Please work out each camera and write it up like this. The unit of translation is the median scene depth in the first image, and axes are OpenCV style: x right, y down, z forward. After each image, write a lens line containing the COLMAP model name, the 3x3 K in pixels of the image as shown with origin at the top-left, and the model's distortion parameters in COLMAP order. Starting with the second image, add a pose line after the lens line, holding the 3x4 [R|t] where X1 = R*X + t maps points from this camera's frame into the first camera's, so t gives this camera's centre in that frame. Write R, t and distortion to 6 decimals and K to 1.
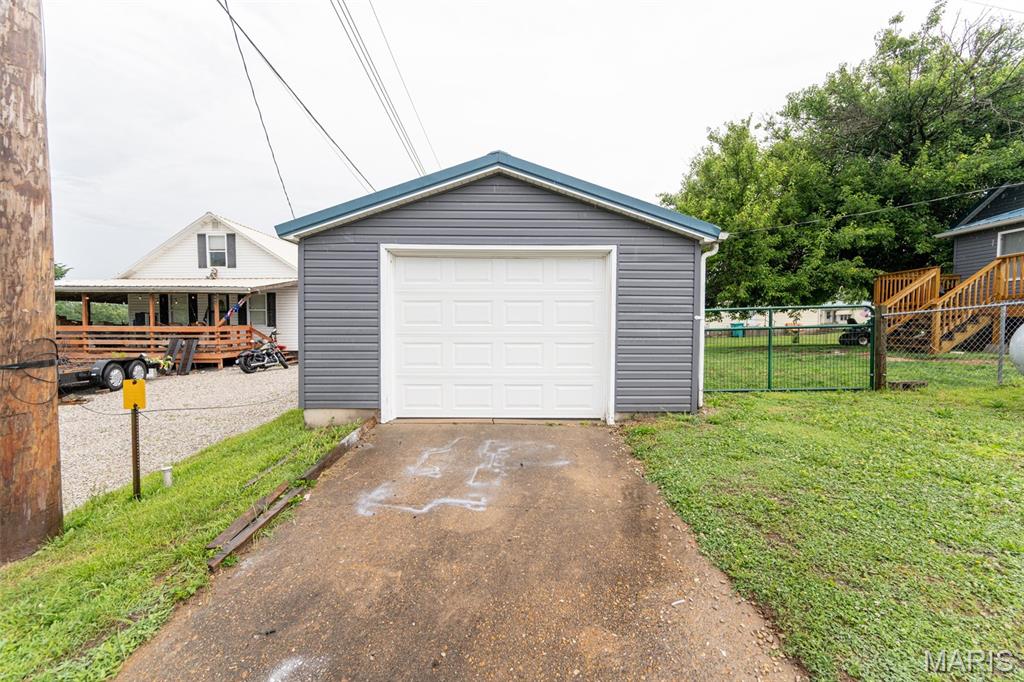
lens RADIAL K [[400.7, 0, 512.0], [0, 400.7, 341.0], [0, 0, 1]] dist [0.001542, 0.000091]
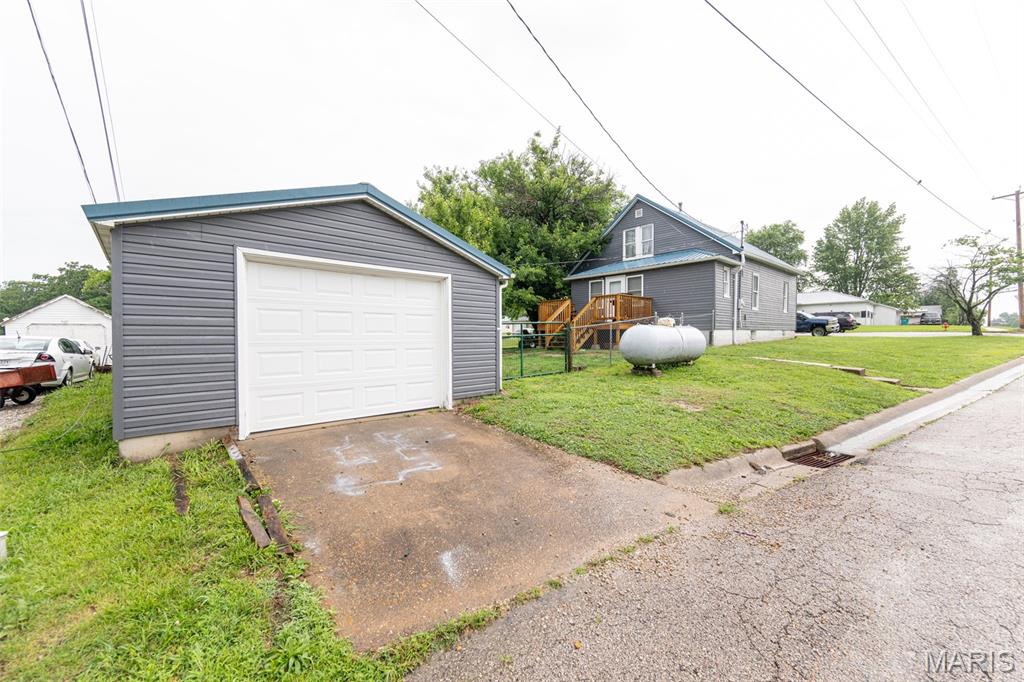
lens RADIAL K [[400.7, 0, 512.0], [0, 400.7, 341.0], [0, 0, 1]] dist [0.001542, 0.000091]
pose [[0.737089, -0.012261, 0.675684, -0.478514], [0.027646, 0.999545, -0.012021, 0.005081], [-0.675230, 0.027541, 0.737093, -0.109977]]
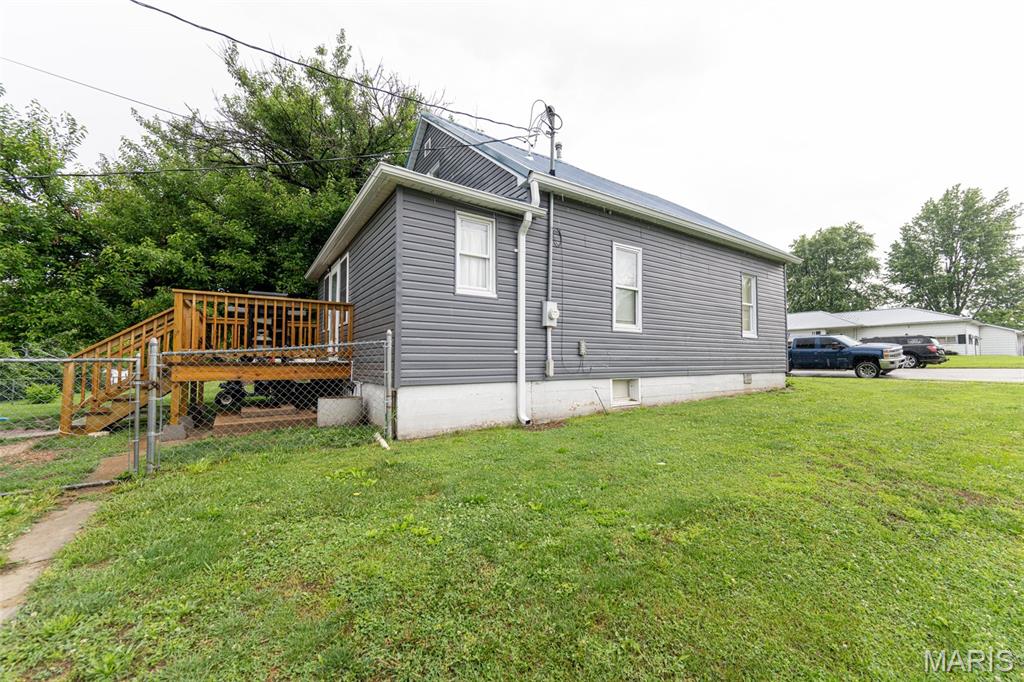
lens RADIAL K [[391.7, 0, 512.0], [0, 391.7, 341.0], [0, 0, 1]] dist [-0.000701, 0.000073]
pose [[0.828568, 0.028991, 0.559138, 2.505867], [0.015549, 0.997082, -0.074740, -0.120104], [-0.559673, 0.070621, 0.825699, 0.092552]]
